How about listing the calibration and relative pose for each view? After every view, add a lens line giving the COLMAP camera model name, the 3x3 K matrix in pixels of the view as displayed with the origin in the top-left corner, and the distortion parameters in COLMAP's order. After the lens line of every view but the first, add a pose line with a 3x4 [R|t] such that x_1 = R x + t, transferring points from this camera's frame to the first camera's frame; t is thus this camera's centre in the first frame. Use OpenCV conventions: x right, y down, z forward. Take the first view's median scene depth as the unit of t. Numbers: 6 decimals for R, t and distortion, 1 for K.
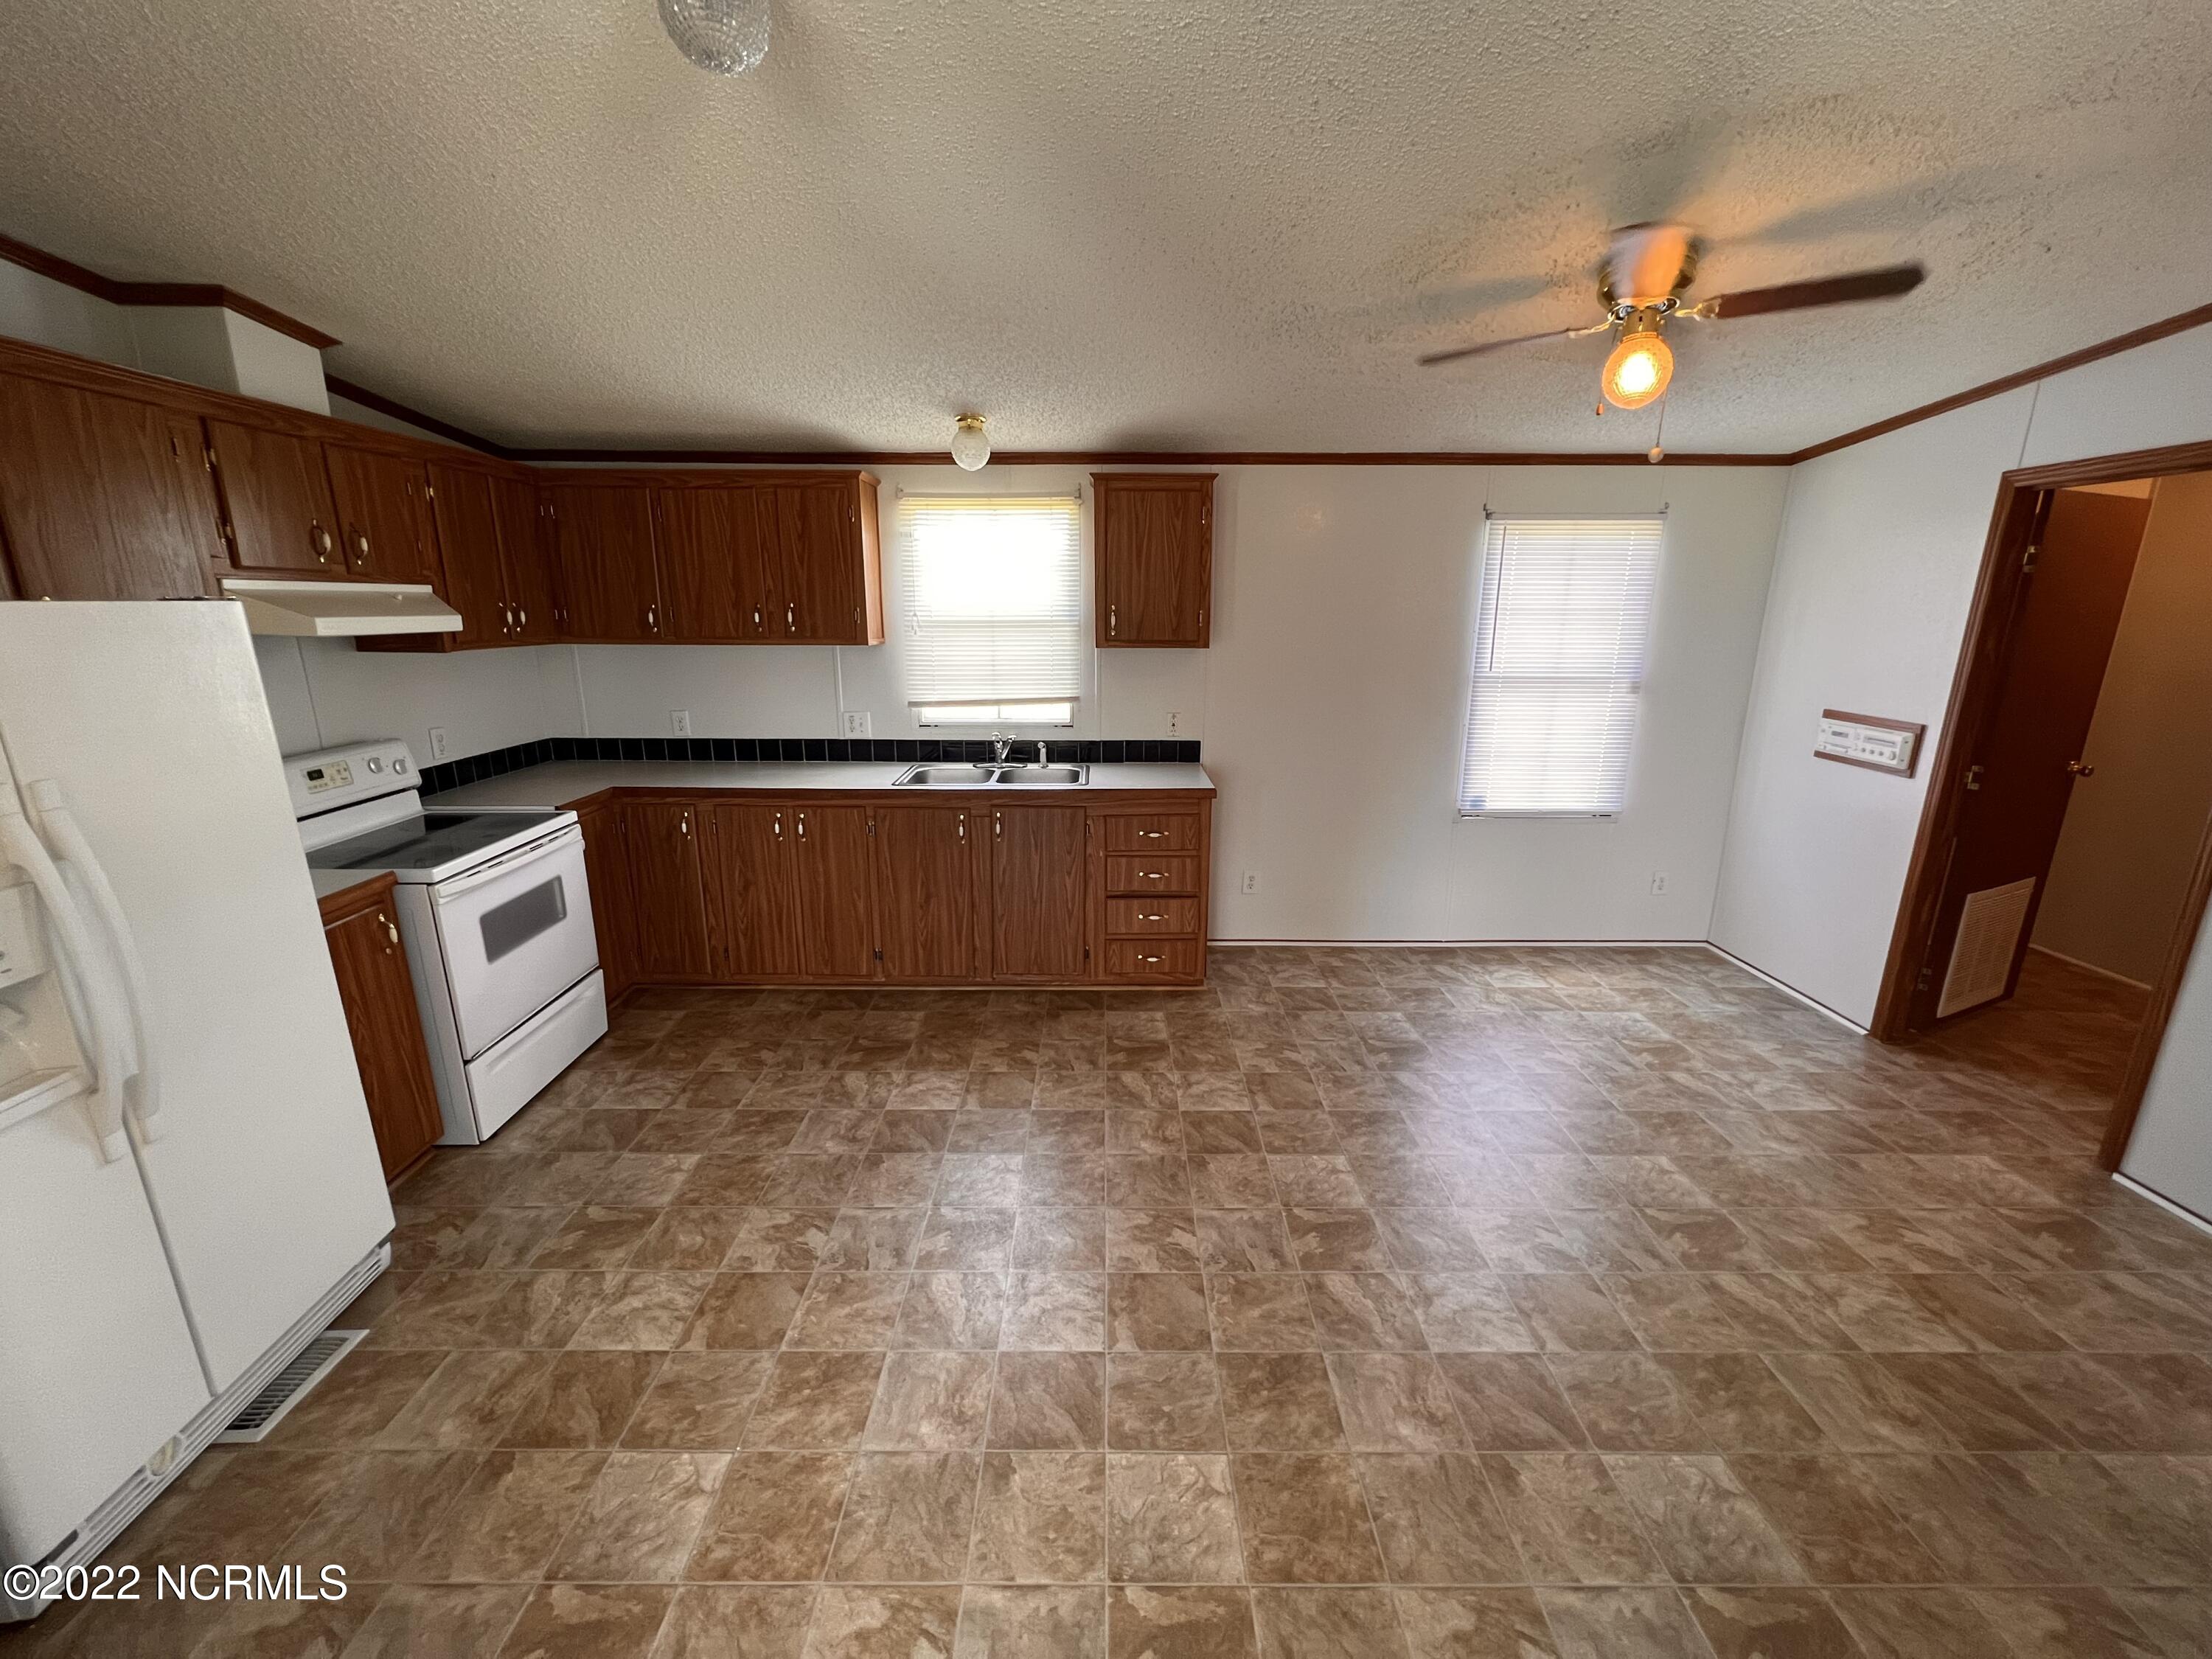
lens RADIAL K [[878.4, 0, 1106.0], [0, 878.4, 829.5], [0, 0, 1]] dist [-0.000937, -0.000027]
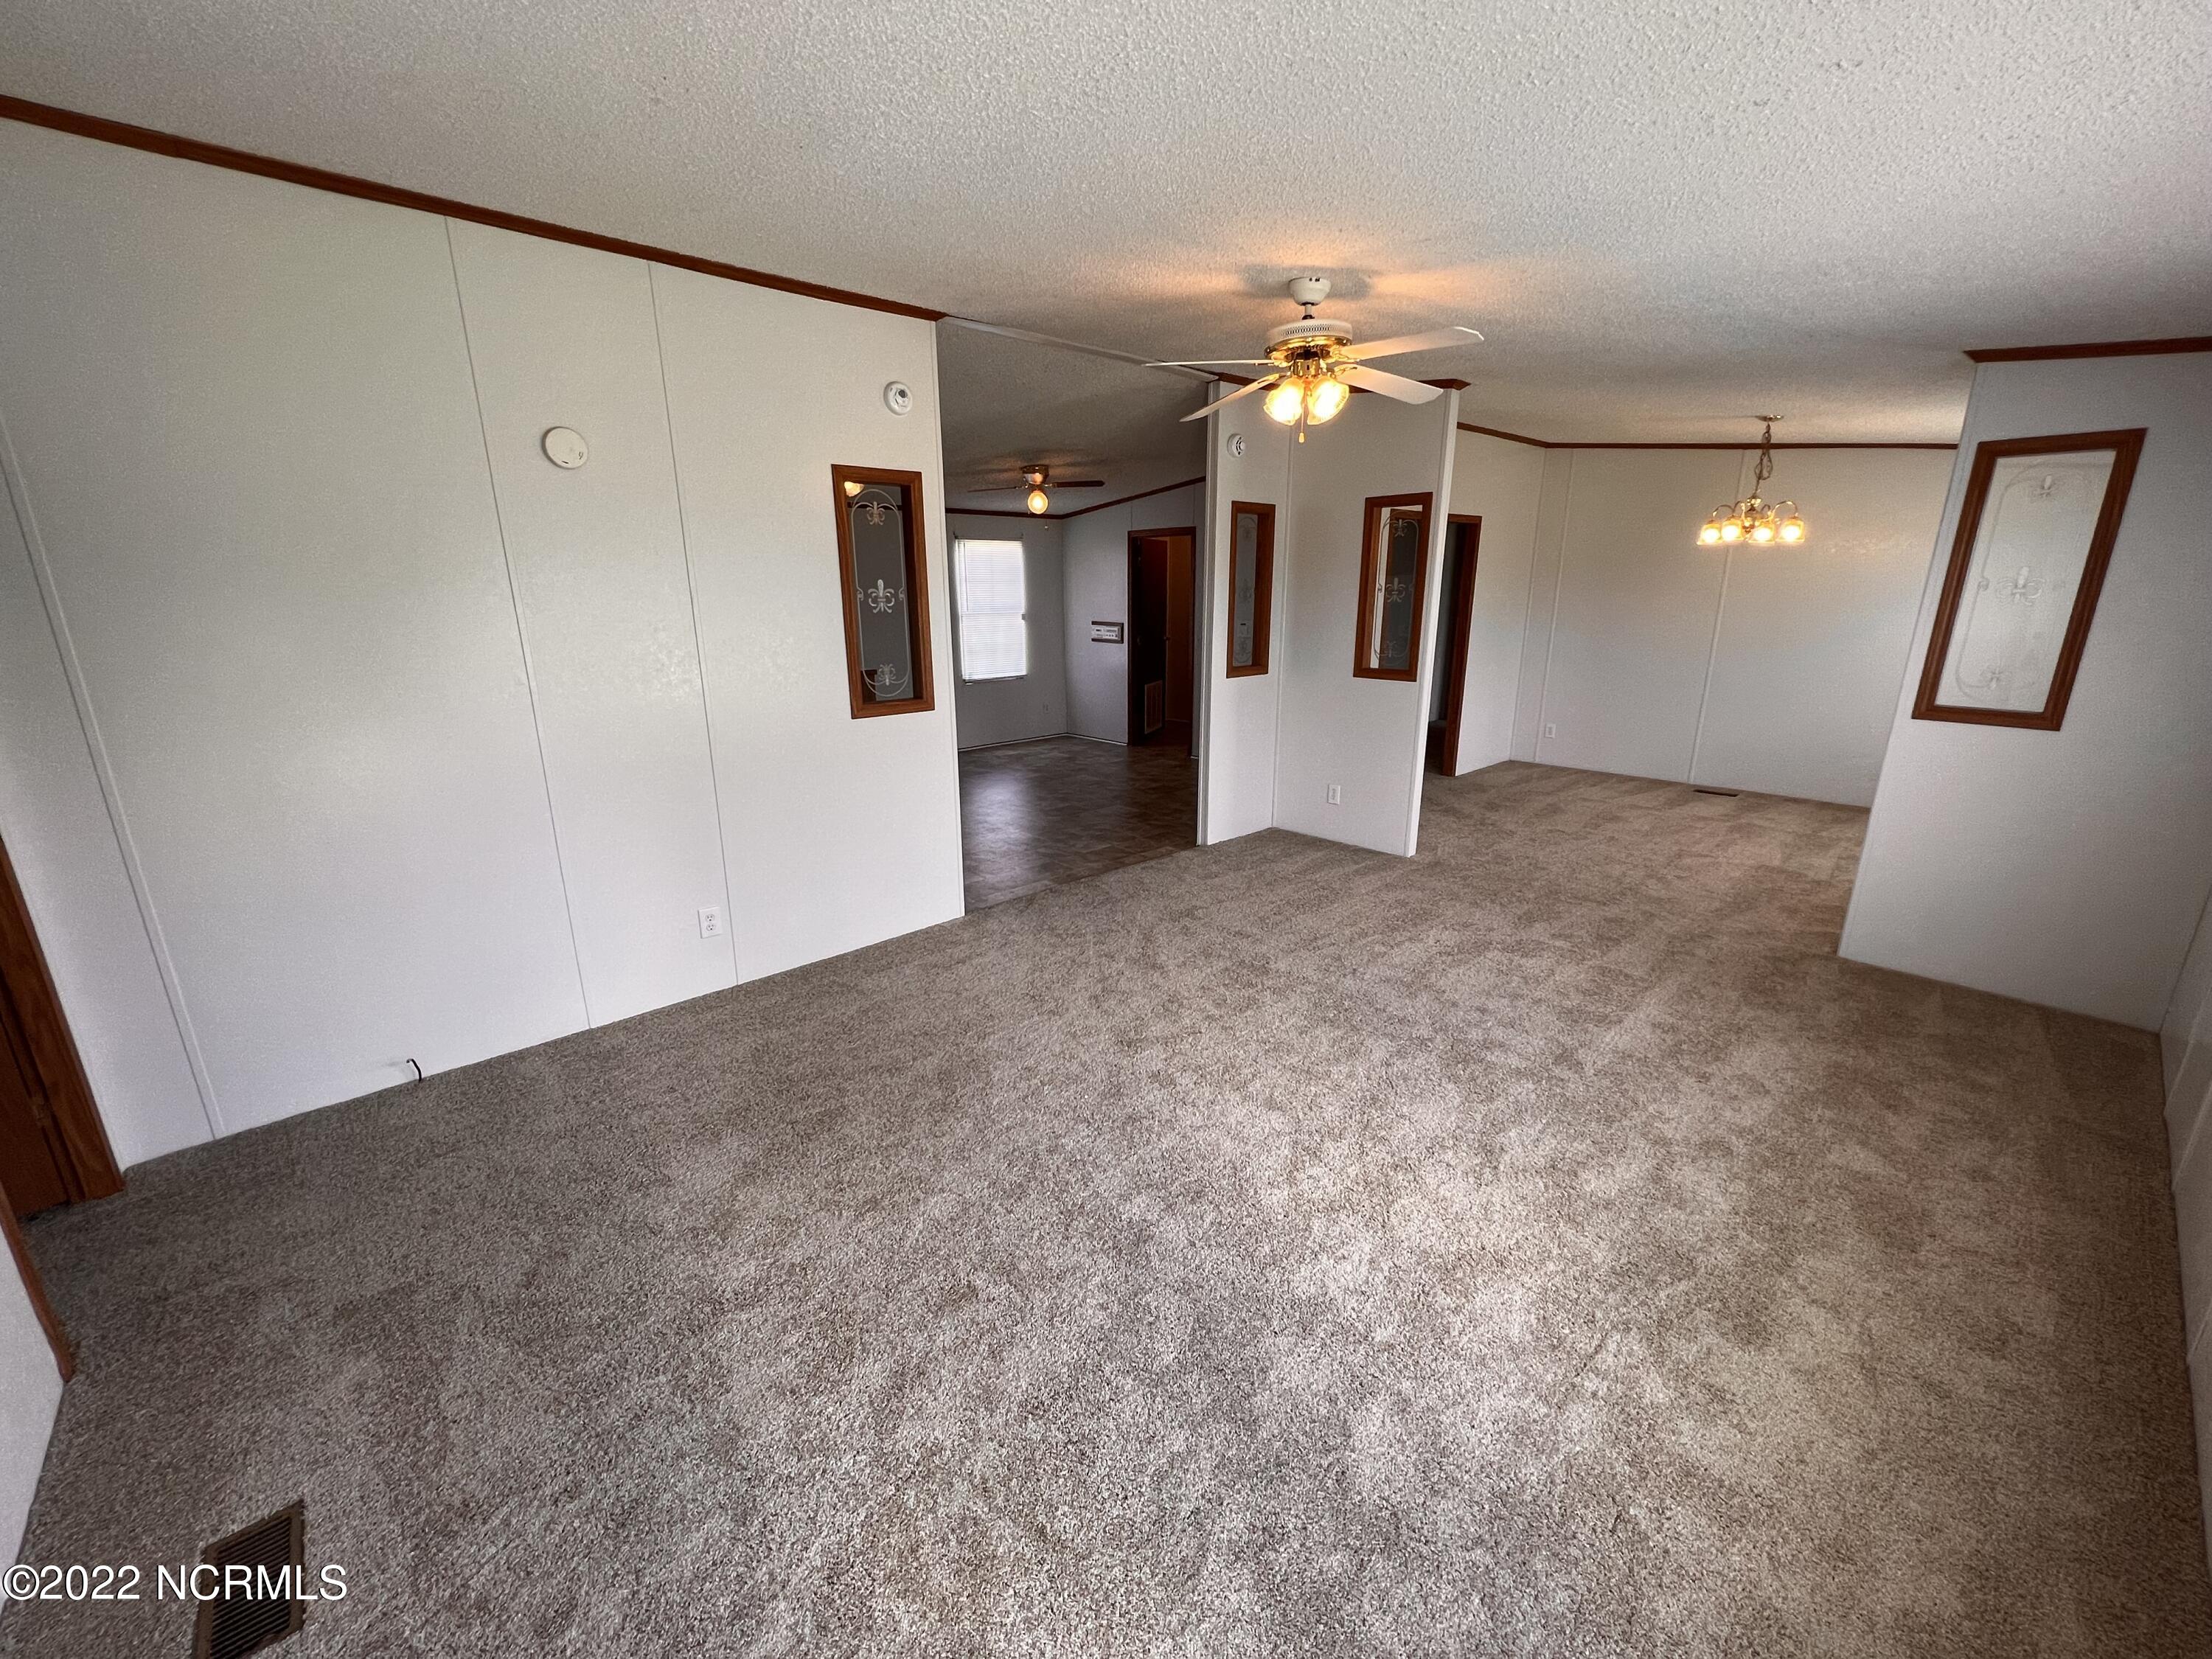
lens RADIAL K [[878.4, 0, 1106.0], [0, 878.4, 829.5], [0, 0, 1]] dist [-0.000937, -0.000027]
pose [[0.717508, -0.191235, 0.669784, -0.924135], [0.175211, 0.980207, 0.092170, 0.216151], [-0.674154, 0.051221, 0.736813, -0.827142]]
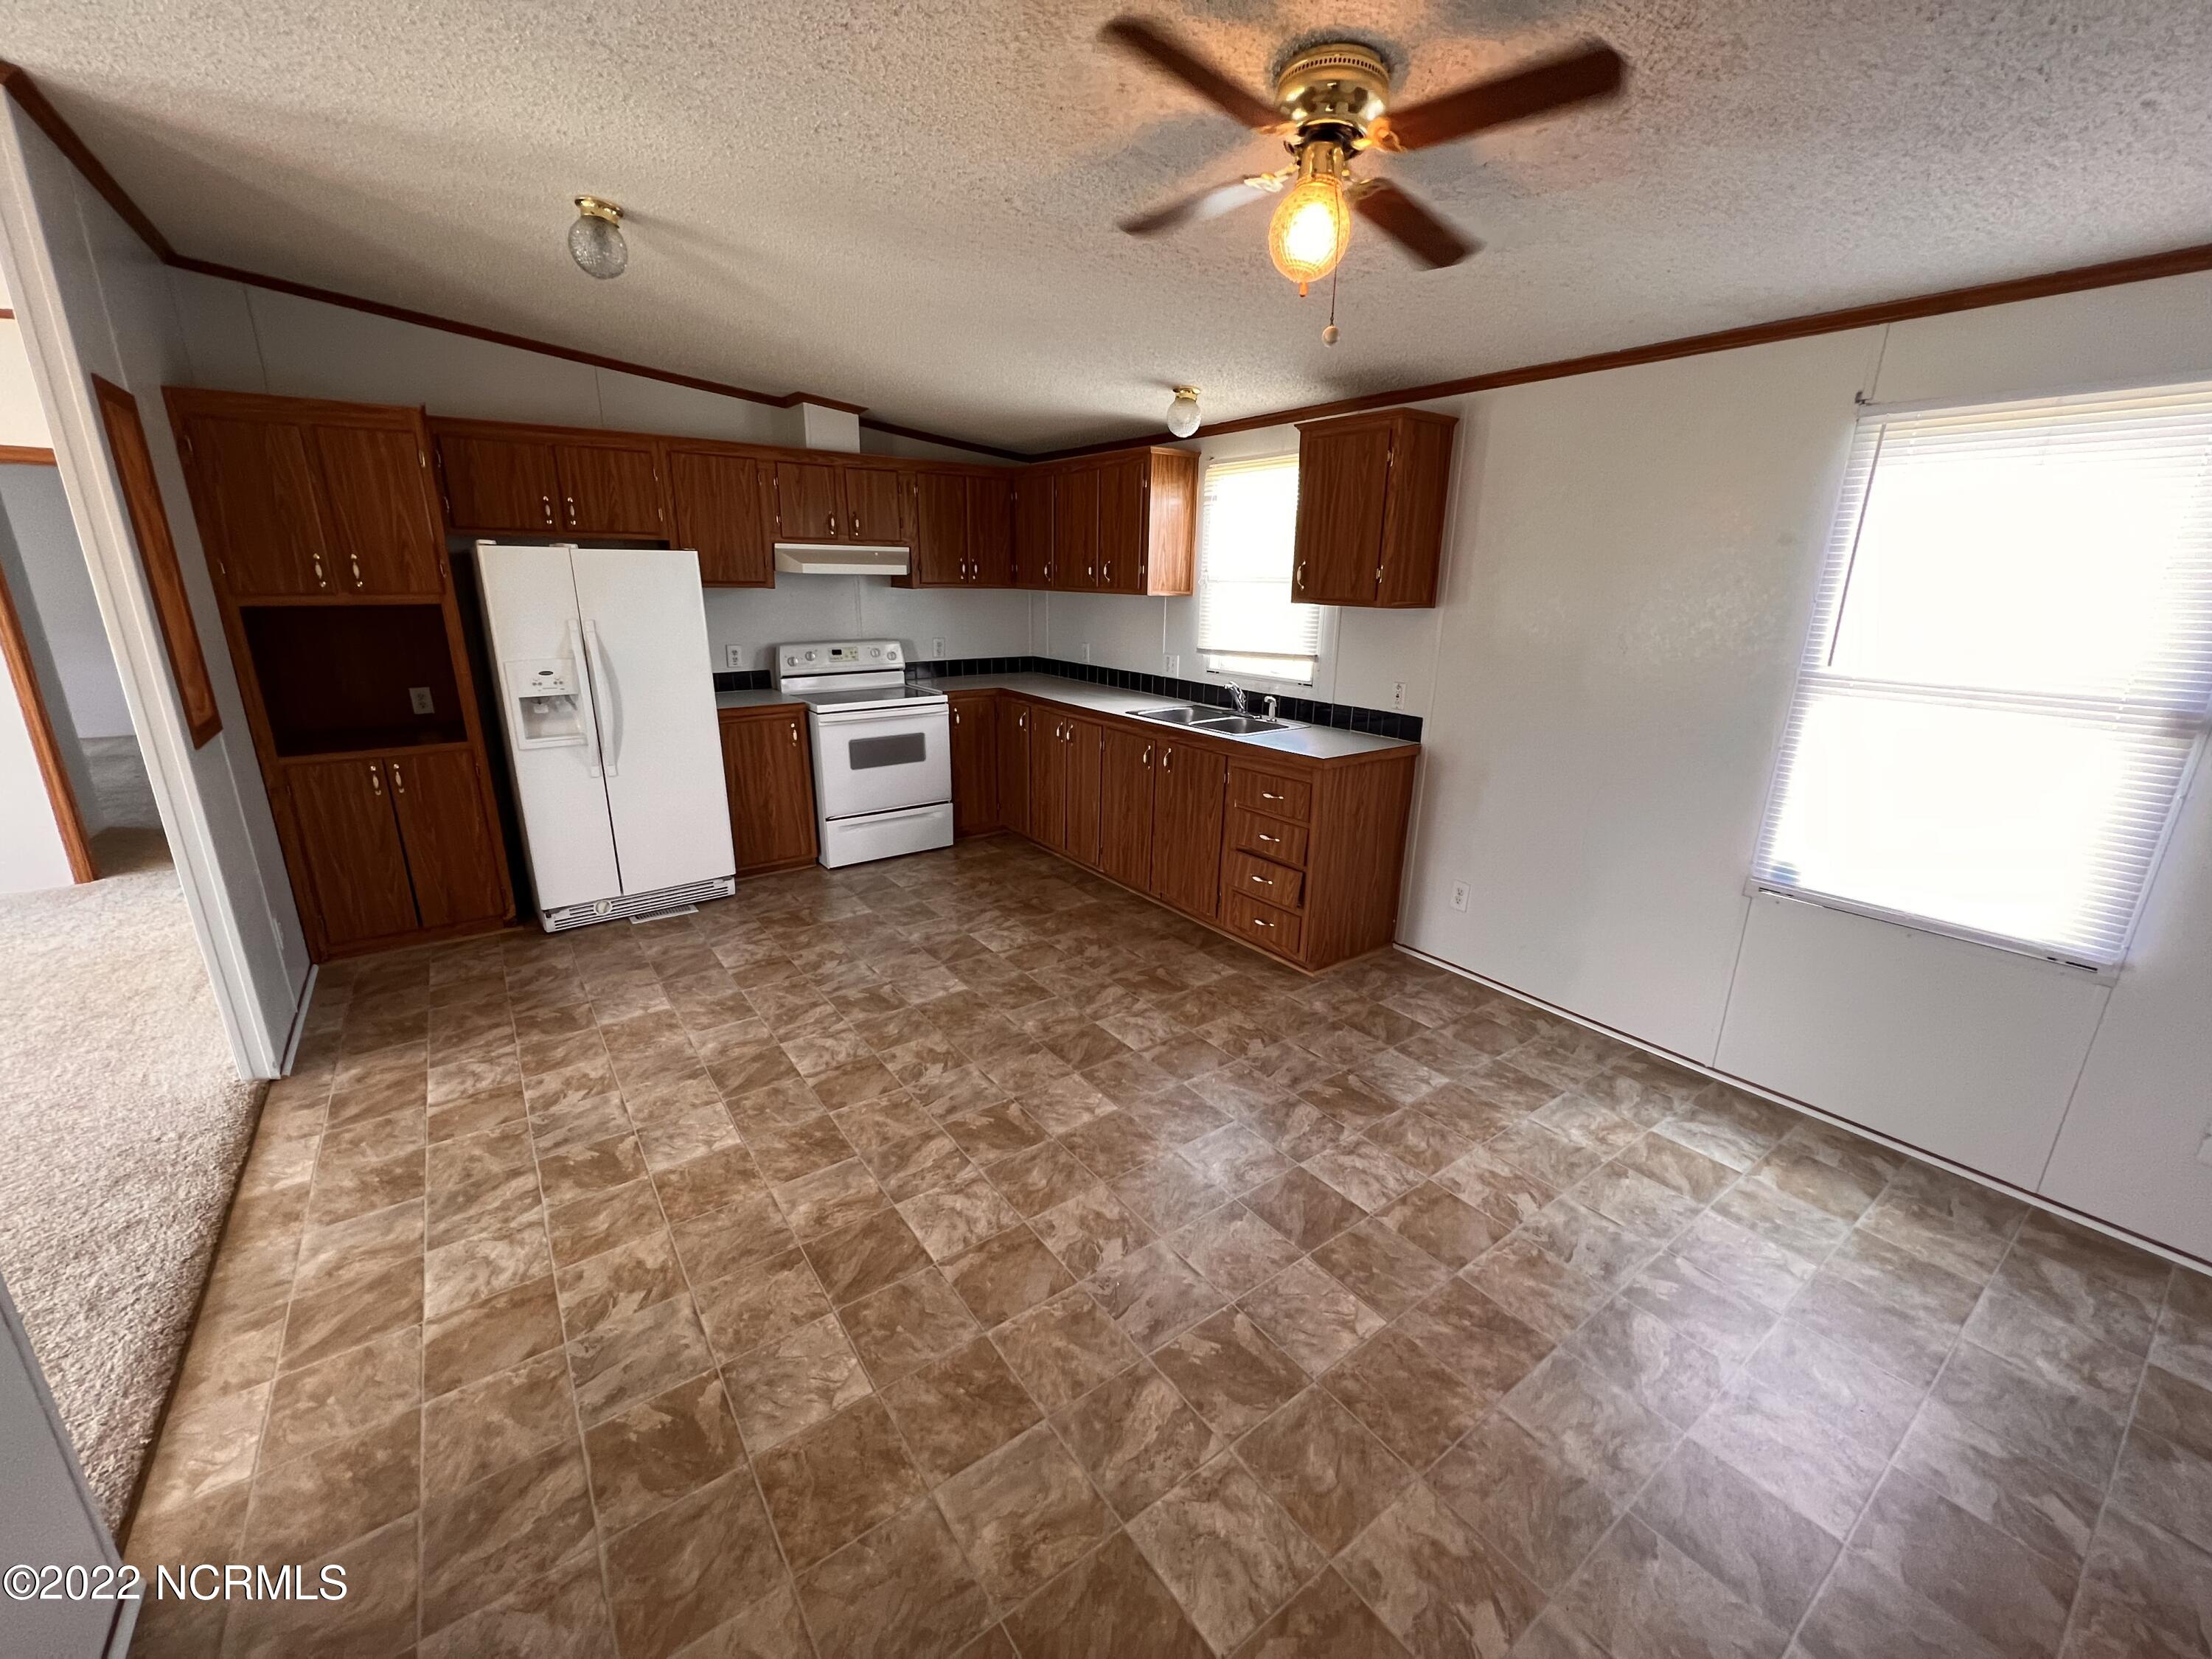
lens RADIAL K [[878.4, 0, 1106.0], [0, 878.4, 829.5], [0, 0, 1]] dist [-0.000937, -0.000027]
pose [[0.589863, 0.232747, -0.773234, 0.716936], [-0.210977, 0.968721, 0.130646, -0.047485], [0.779455, 0.086071, 0.620517, 0.254765]]
